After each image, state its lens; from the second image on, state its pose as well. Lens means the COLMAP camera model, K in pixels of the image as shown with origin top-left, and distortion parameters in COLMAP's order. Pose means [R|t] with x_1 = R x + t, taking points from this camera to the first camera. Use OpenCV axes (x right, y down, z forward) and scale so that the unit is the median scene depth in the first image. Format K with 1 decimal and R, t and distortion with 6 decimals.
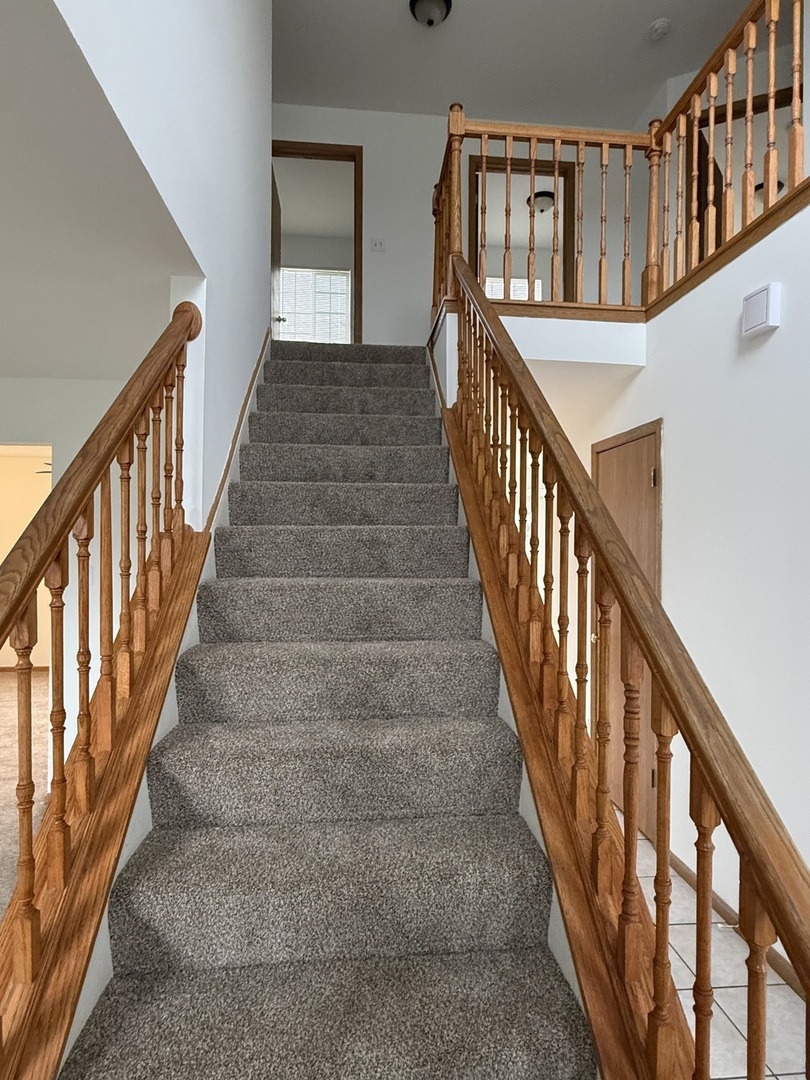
lens RADIAL K [[598.5, 0, 405.0], [0, 598.5, 540.0], [0, 0, 1]] dist [0.001257, 0.000254]
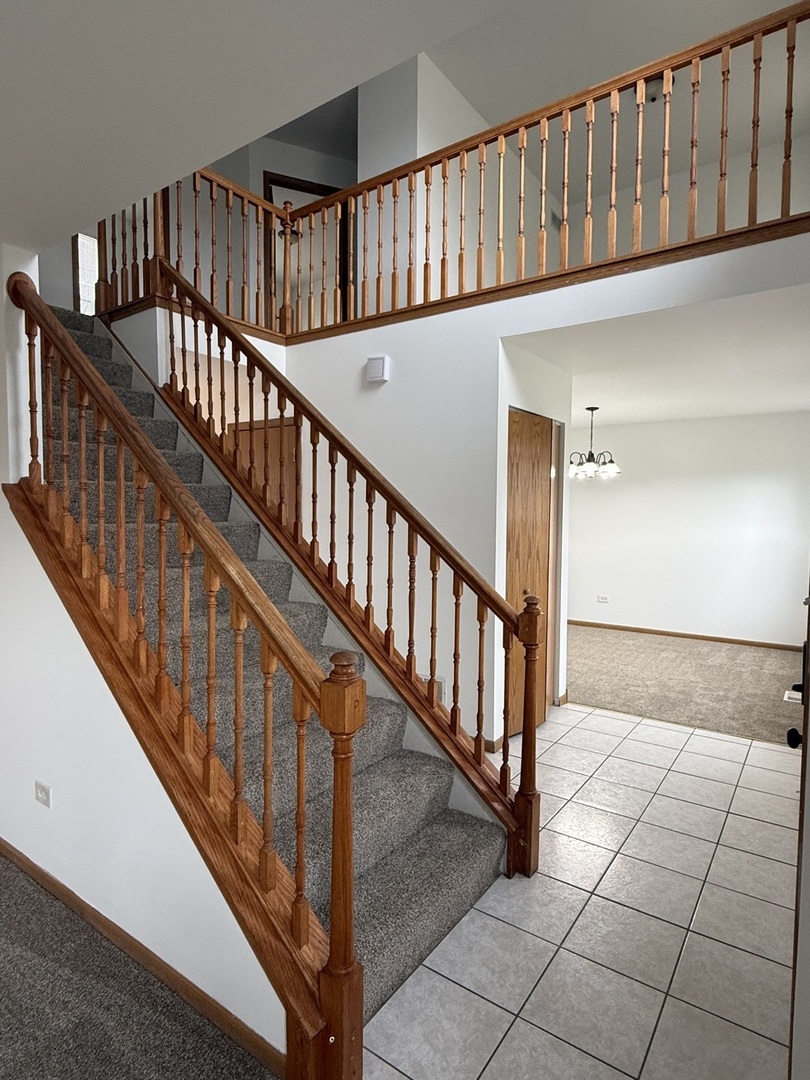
lens RADIAL K [[598.5, 0, 405.0], [0, 598.5, 540.0], [0, 0, 1]] dist [0.001257, 0.000254]
pose [[0.656969, -0.042747, 0.752705, -0.624676], [-0.004644, 0.998143, 0.060739, 0.016509], [-0.753904, -0.043400, 0.655550, -0.221047]]
